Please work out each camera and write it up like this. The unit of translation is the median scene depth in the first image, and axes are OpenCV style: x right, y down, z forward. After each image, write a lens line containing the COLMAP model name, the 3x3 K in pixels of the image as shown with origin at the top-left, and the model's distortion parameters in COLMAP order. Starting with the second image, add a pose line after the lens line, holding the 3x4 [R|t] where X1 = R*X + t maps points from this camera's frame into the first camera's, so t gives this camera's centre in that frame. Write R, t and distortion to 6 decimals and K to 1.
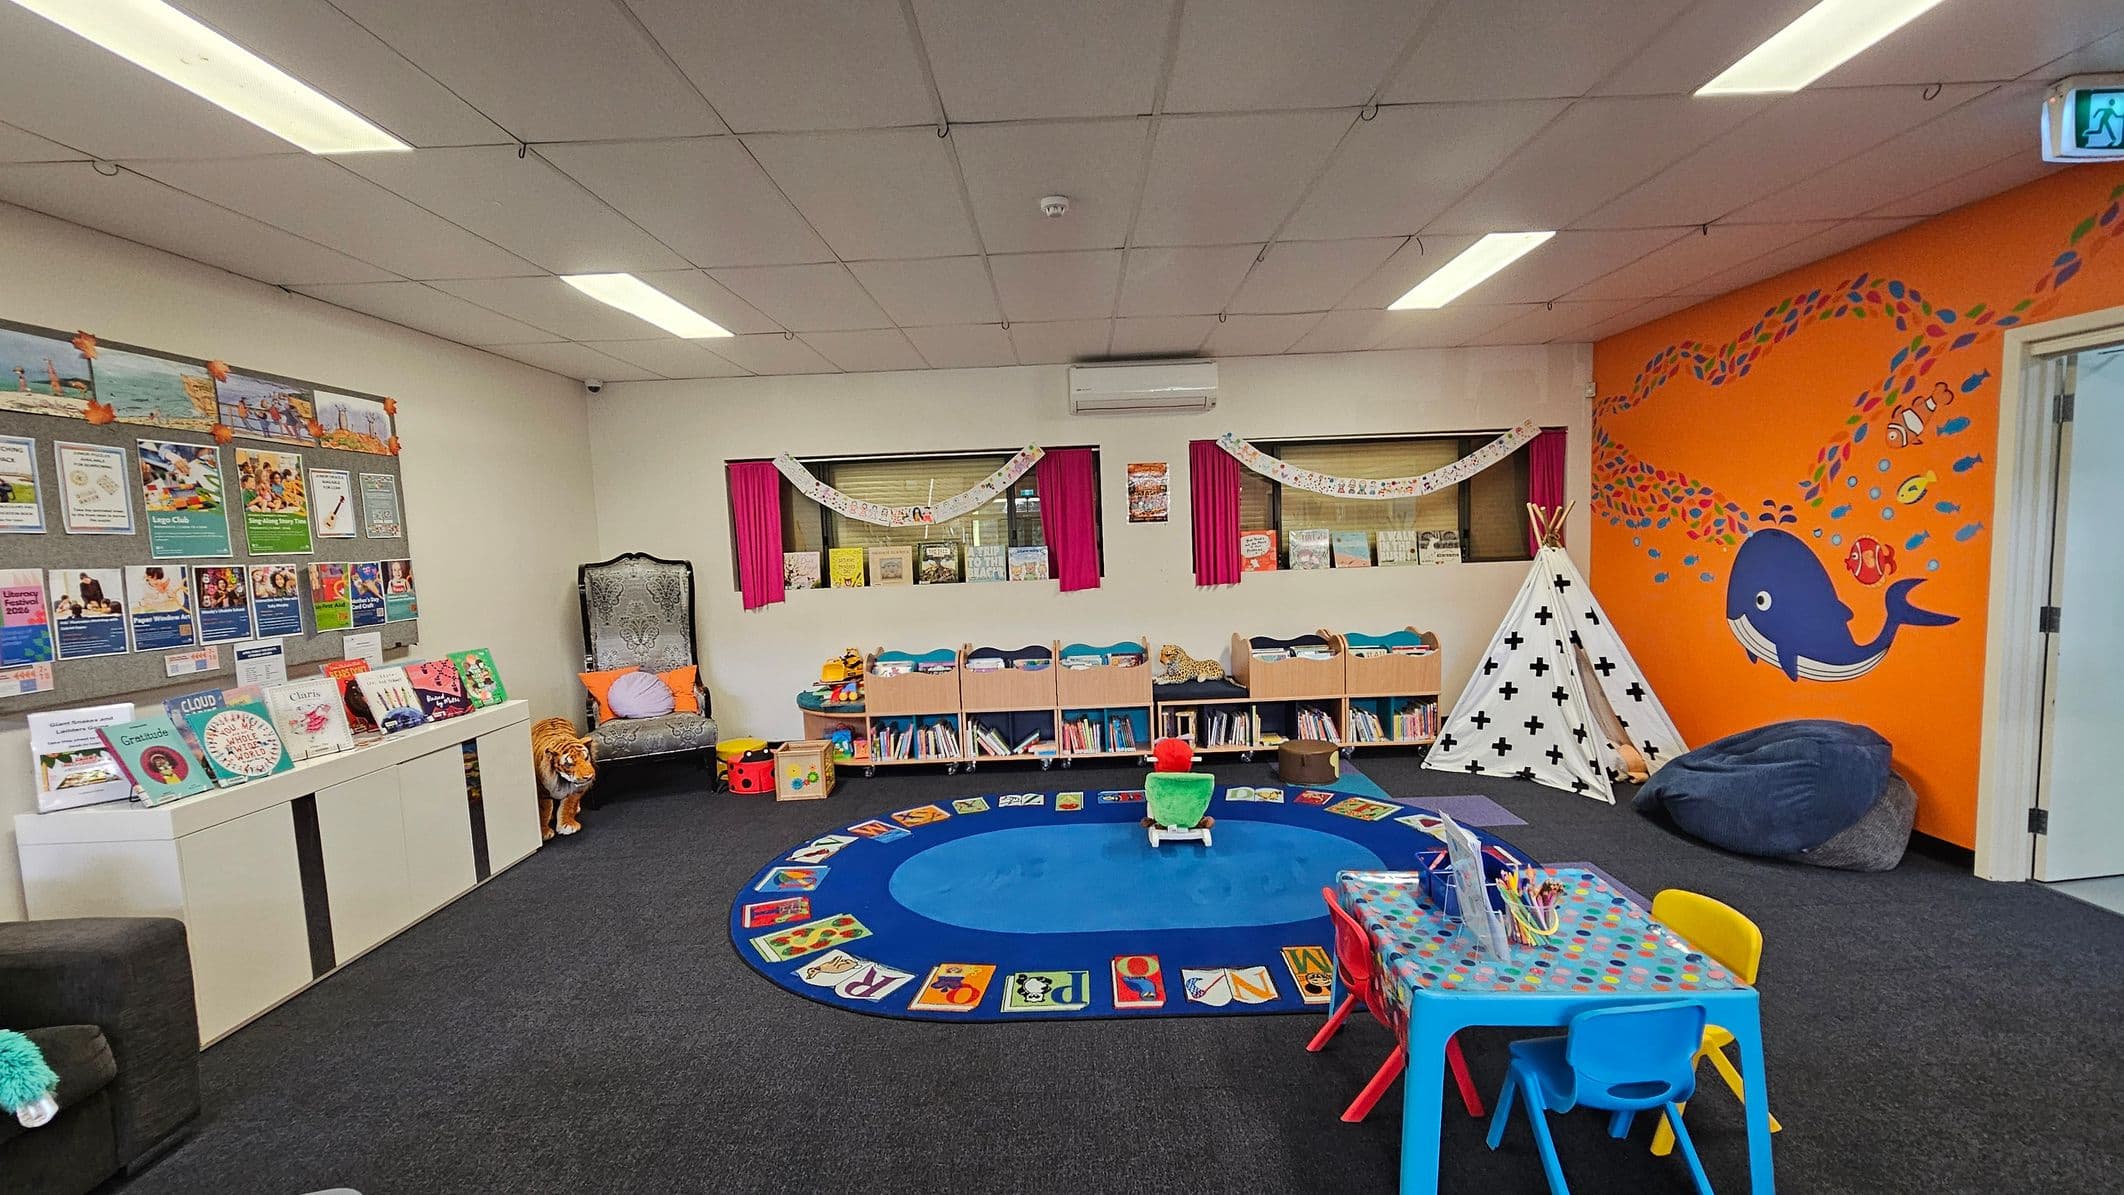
lens RADIAL K [[868.7, 0, 1066.3], [0, 868.7, 617.9], [0, 0, 1]] dist [-0.000855, -0.000757]
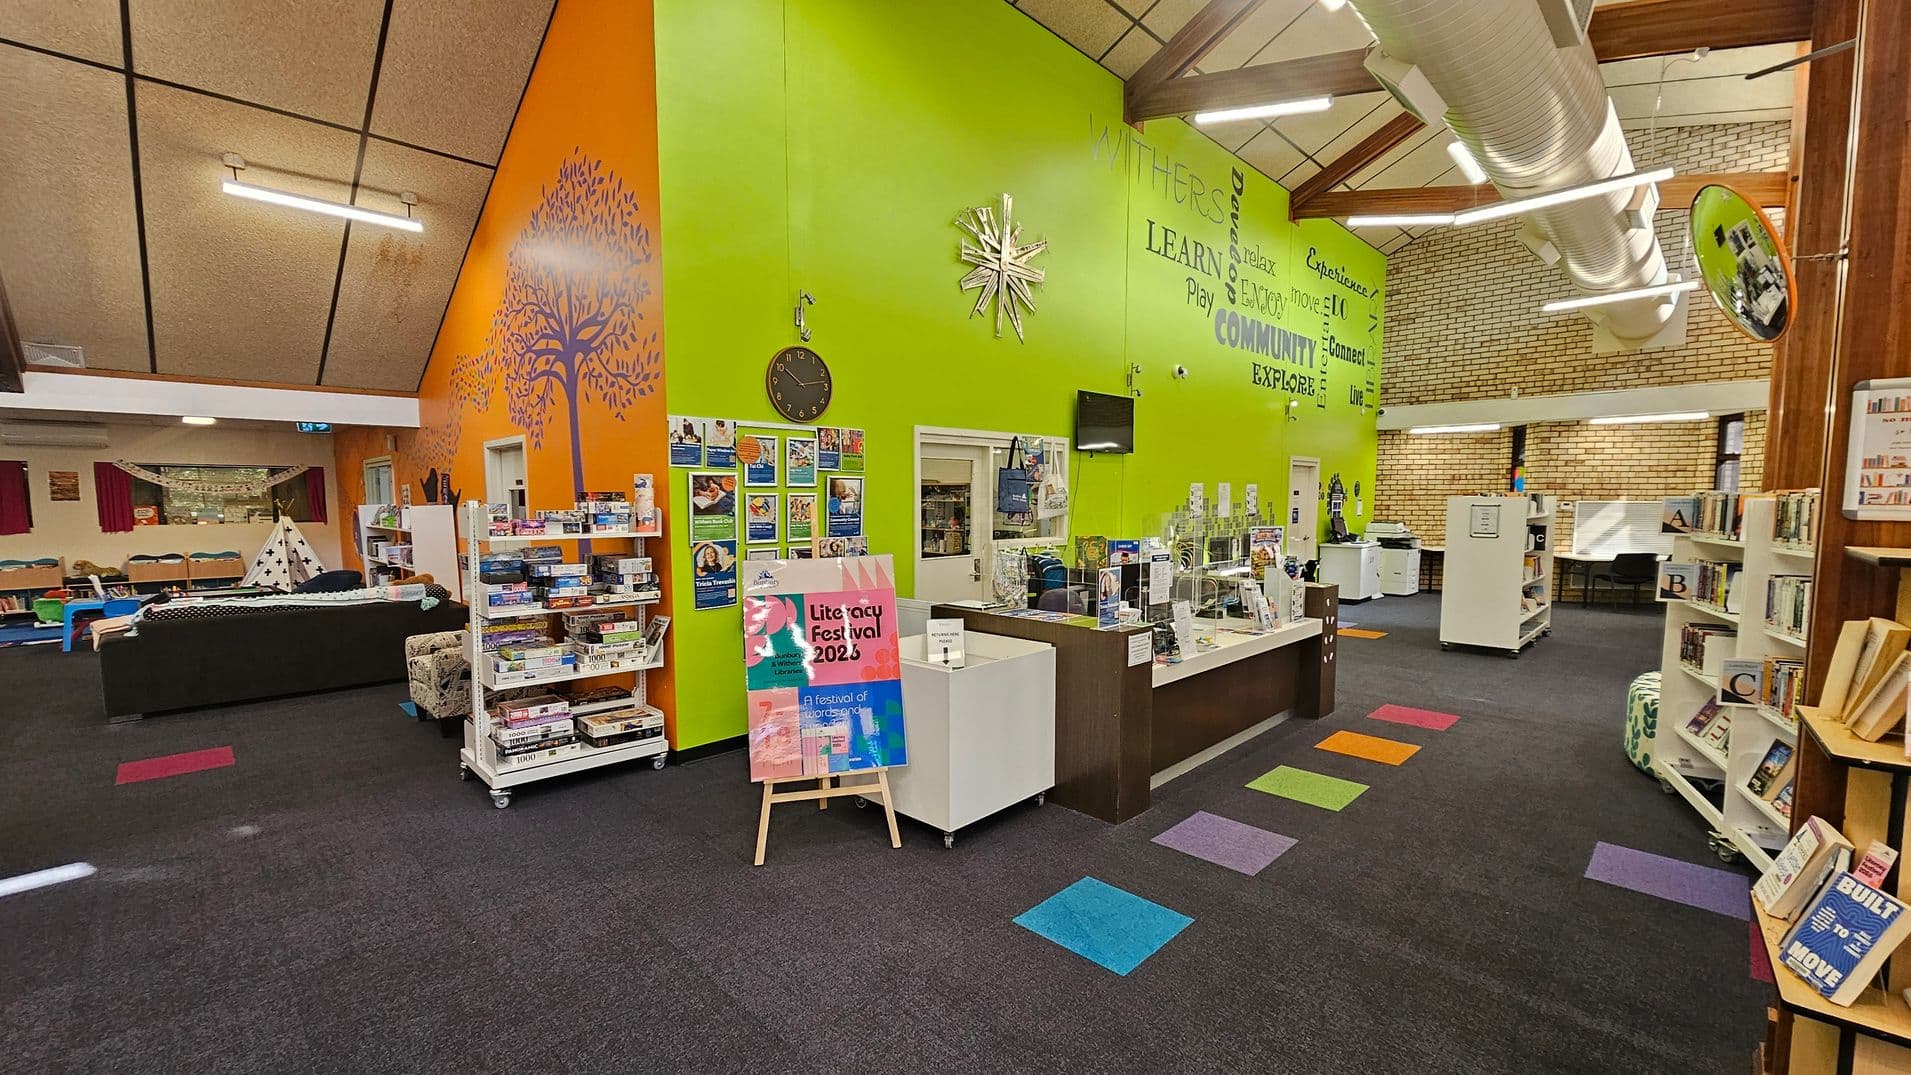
lens RADIAL K [[781.6, 0, 946.7], [0, 781.6, 567.5], [0, 0, 1]] dist [-0.000855, -0.000757]
pose [[0.701912, -0.026060, 0.711787, 0.285354], [0.041759, 0.999117, -0.004601, 0.168241], [-0.711039, 0.032953, 0.702380, -2.081924]]
